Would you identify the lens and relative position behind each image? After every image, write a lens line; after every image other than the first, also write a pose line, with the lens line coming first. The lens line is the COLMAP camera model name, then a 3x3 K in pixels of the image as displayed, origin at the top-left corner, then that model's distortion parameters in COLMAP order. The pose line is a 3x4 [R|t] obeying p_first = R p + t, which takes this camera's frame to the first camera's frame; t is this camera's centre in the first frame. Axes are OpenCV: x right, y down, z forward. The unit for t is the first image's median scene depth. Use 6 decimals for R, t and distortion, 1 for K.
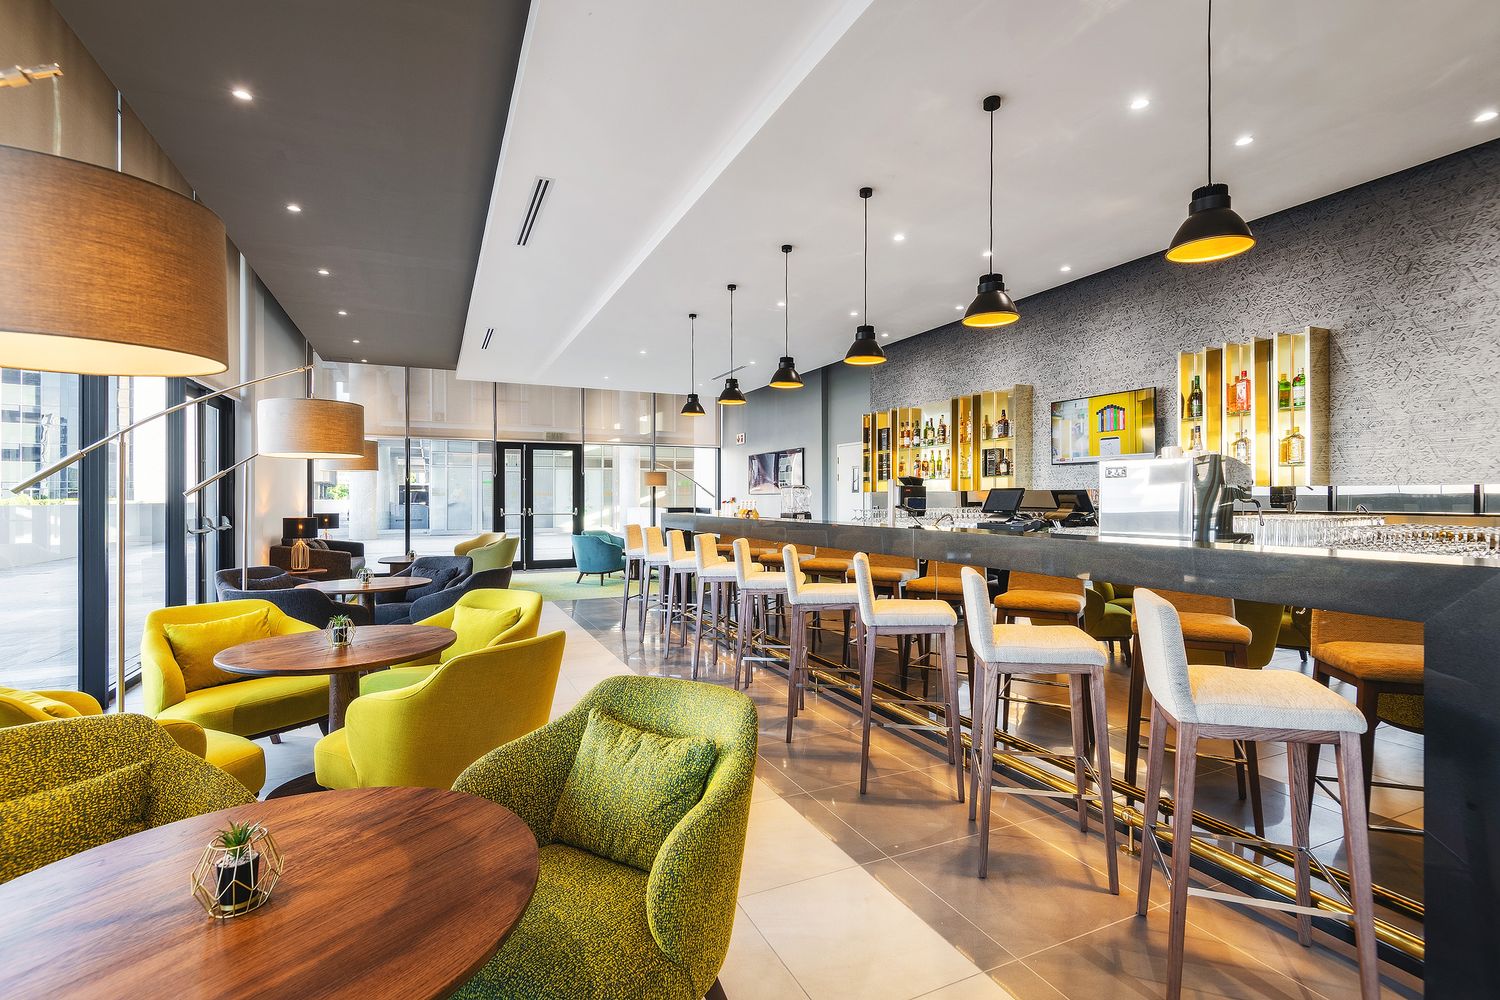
lens RADIAL K [[696.2, 0, 744.5], [0, 696.2, 502.1], [0, 0, 1]] dist [0.018427, -0.001024]
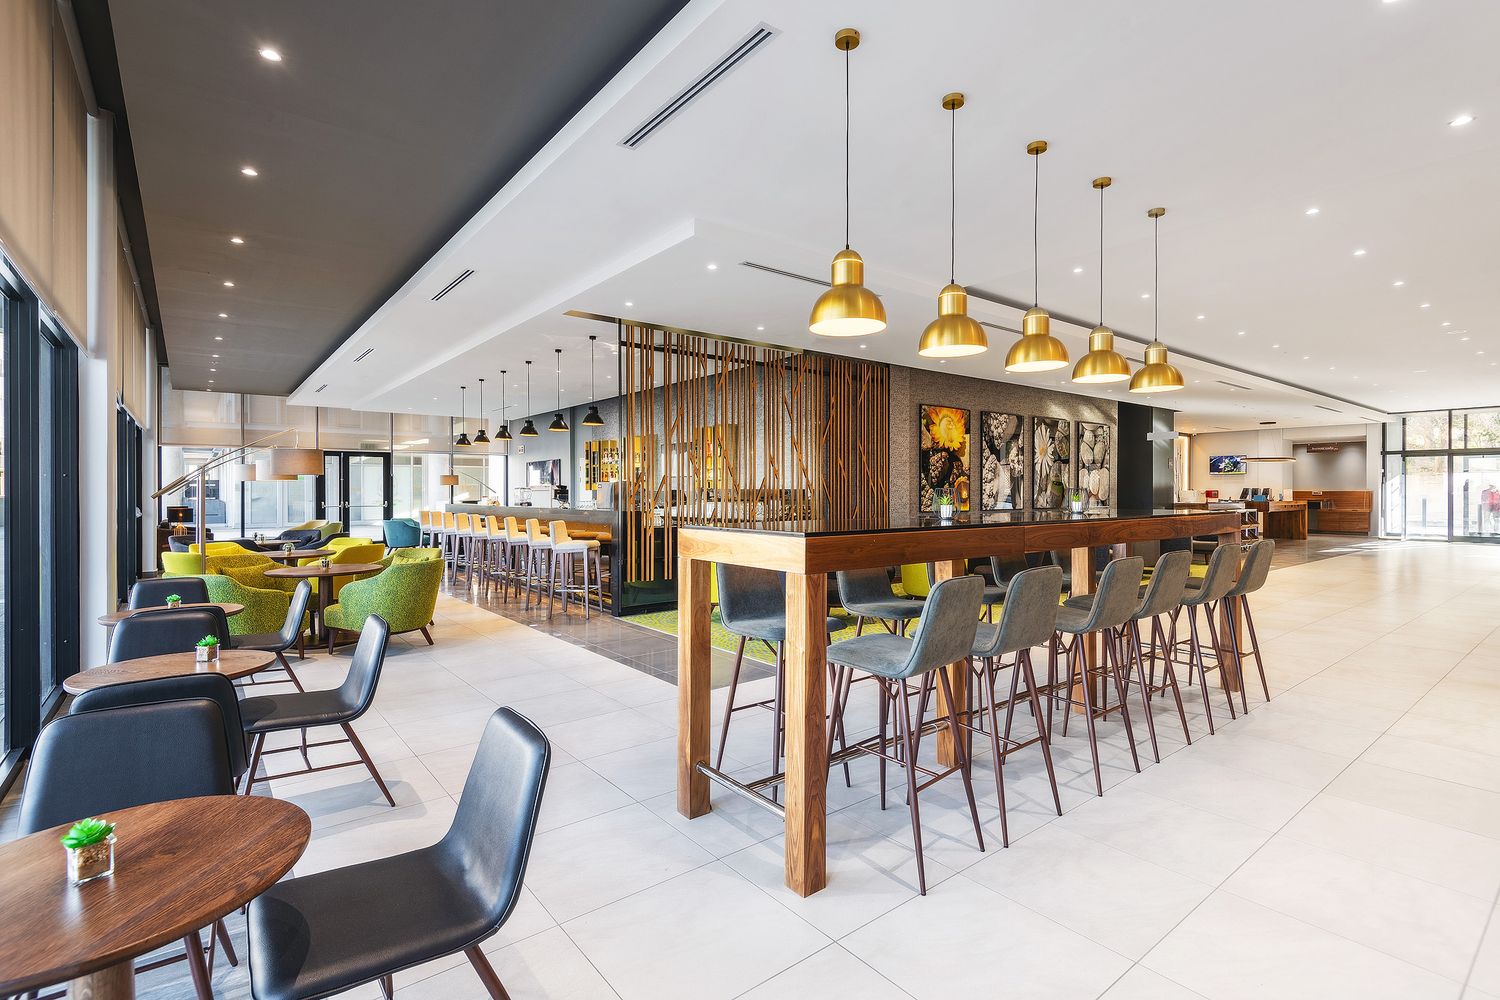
lens RADIAL K [[696.2, 0, 755.1], [0, 696.2, 490.0], [0, 0, 1]] dist [0.018427, -0.001024]
pose [[0.968599, -0.000545, 0.248628, 0.147132], [0.002466, 0.999969, -0.007418, -0.001411], [-0.248617, 0.007799, 0.968571, -0.638839]]
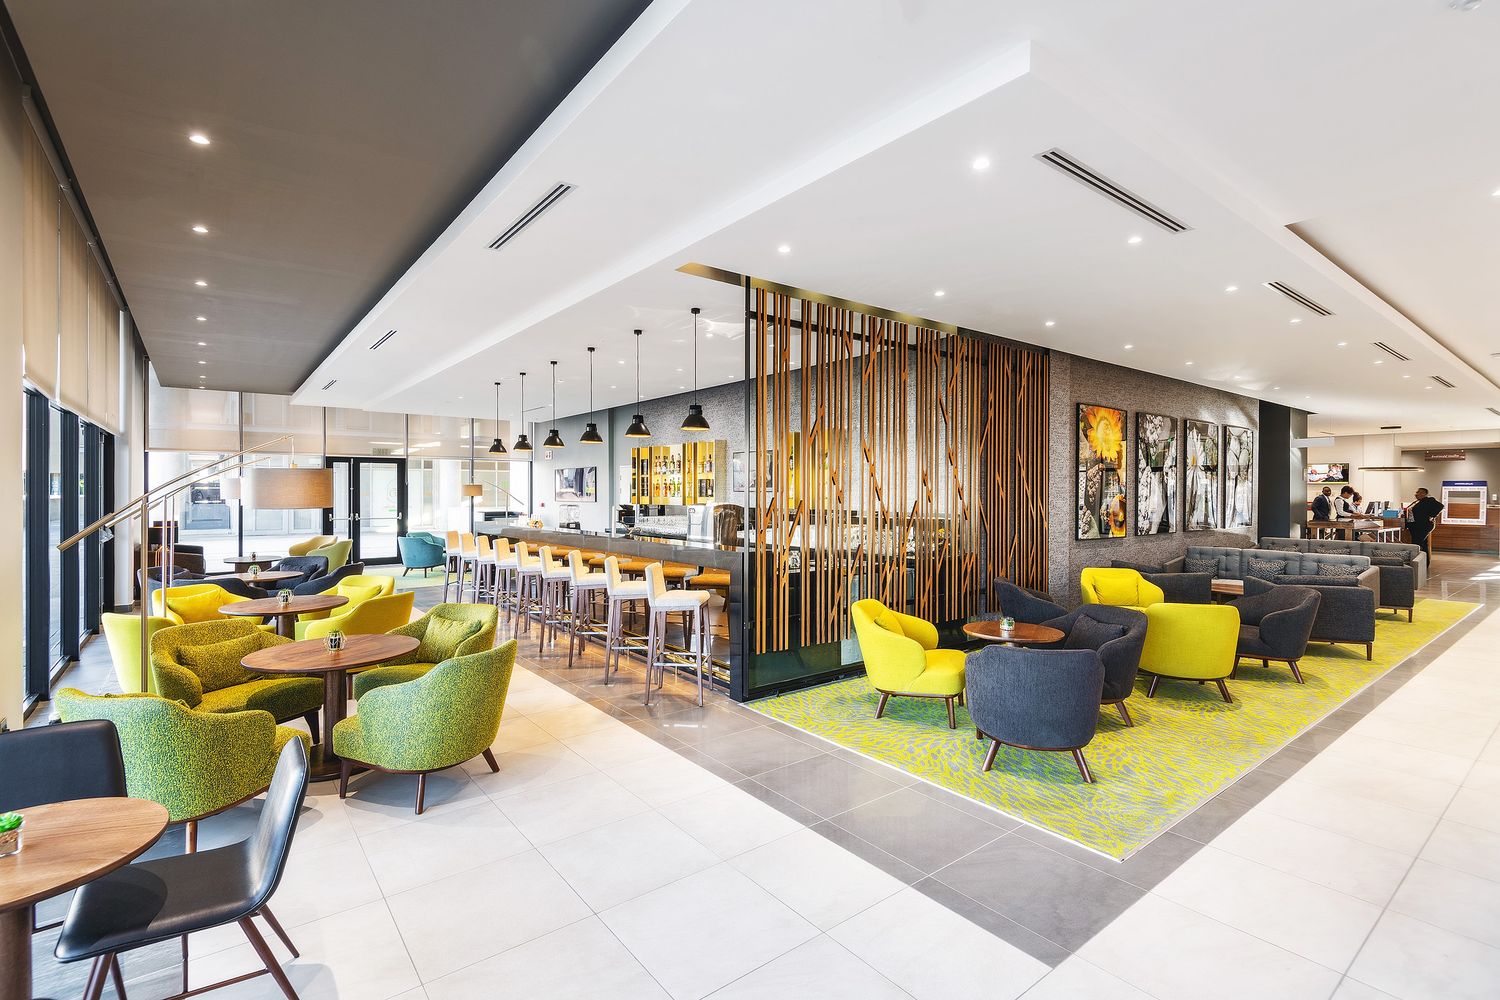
lens RADIAL K [[696.2, 0, 737.9], [0, 696.2, 493.0], [0, 0, 1]] dist [0.018427, -0.001024]
pose [[0.974497, 0.003263, 0.224378, 0.065116], [-0.001978, 0.999980, -0.005952, -0.028046], [-0.224393, 0.005357, 0.974484, -0.379811]]
